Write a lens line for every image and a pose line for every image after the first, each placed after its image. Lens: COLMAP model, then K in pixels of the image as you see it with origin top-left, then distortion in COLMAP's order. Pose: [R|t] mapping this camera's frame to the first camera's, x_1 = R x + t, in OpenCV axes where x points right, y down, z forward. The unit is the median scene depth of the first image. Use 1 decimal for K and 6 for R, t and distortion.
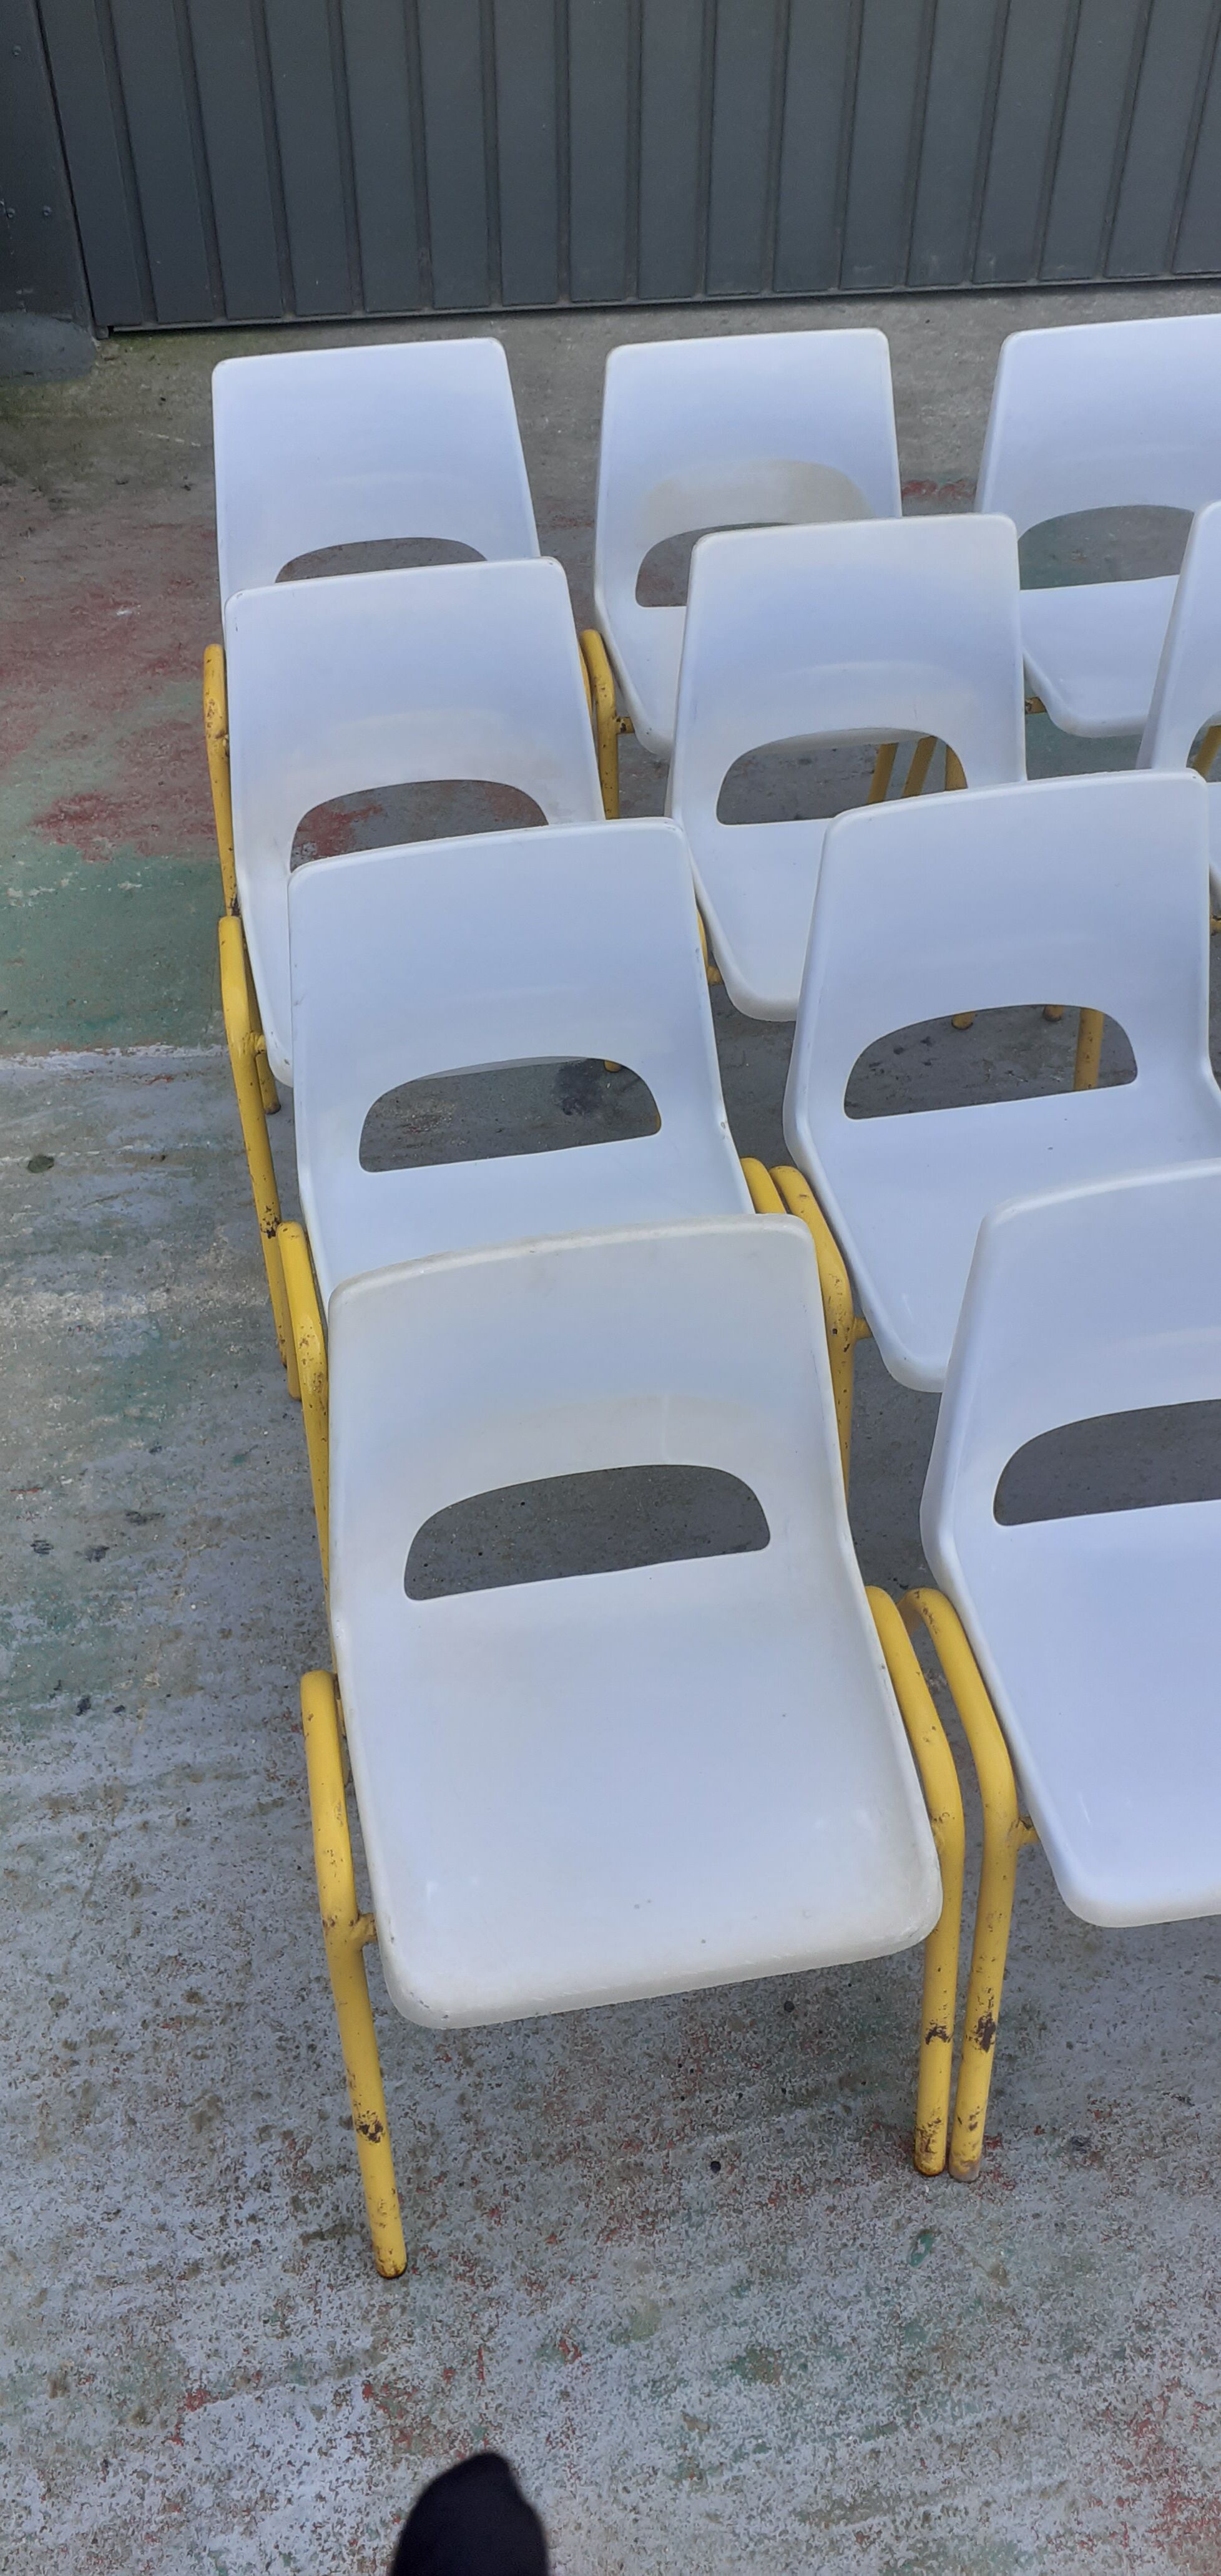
lens RADIAL K [[2059.4, 0, 620.0], [0, 2059.4, 1212.5], [0, 0, 1]] dist [0.019537, -0.028993]
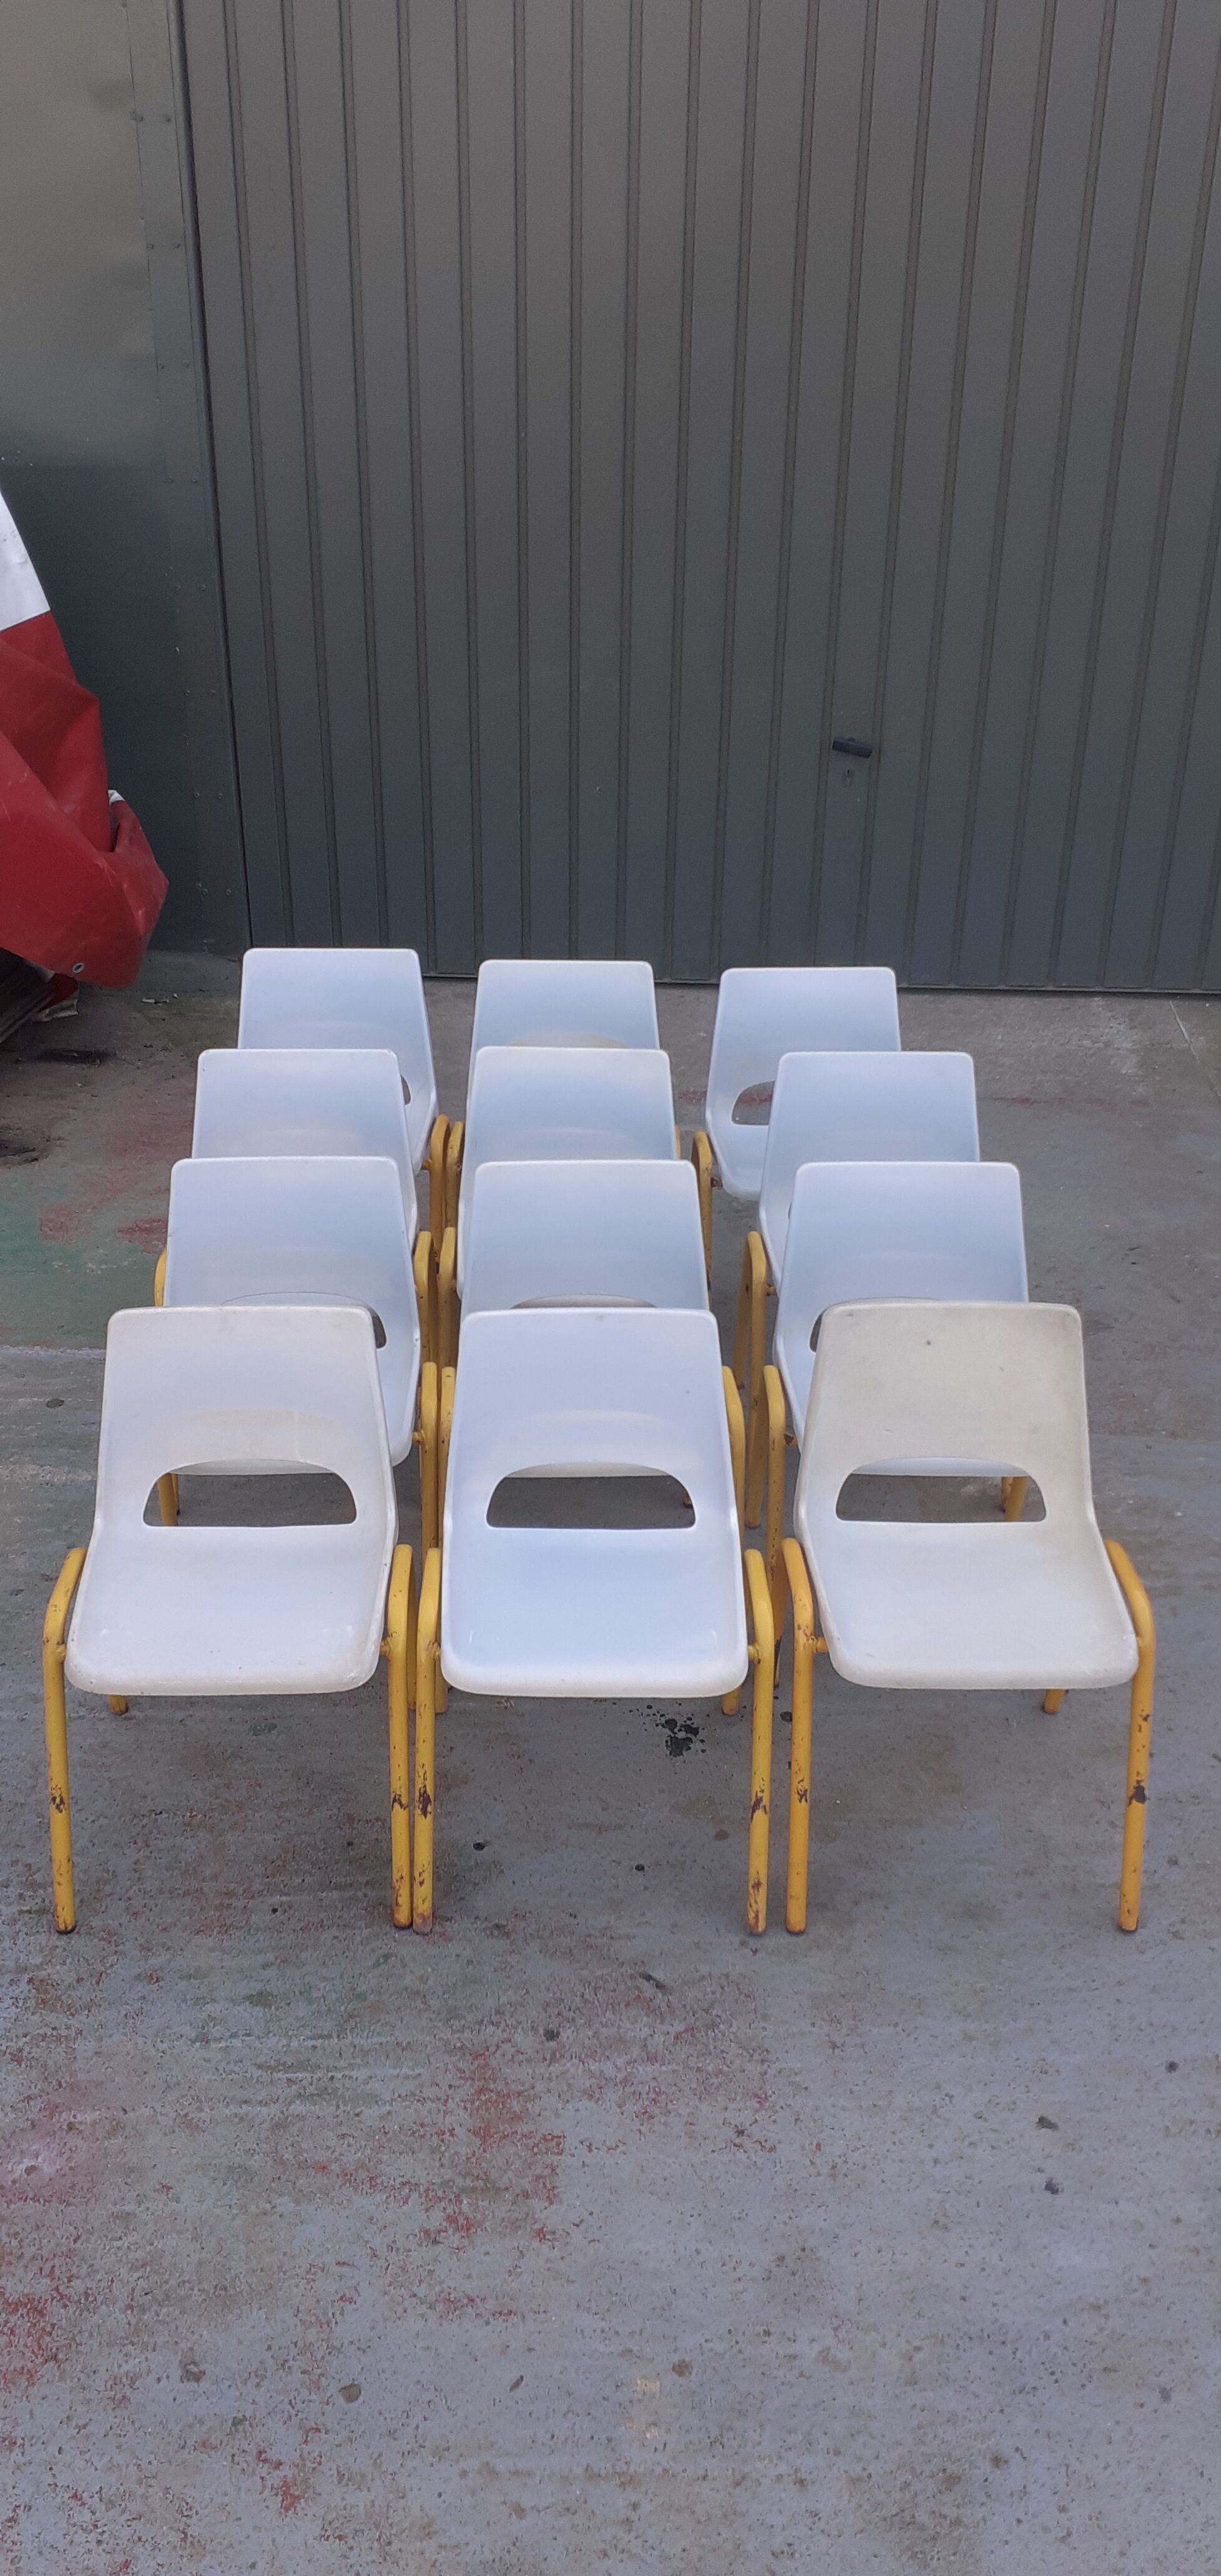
lens RADIAL K [[2059.4, 0, 612.1], [0, 2059.4, 1213.6], [0, 0, 1]] dist [0.019537, -0.028993]
pose [[0.988861, 0.074843, -0.128660, 0.491470], [-0.113848, 0.937133, -0.329880, 0.468073], [0.095882, 0.340853, 0.935214, -0.698174]]
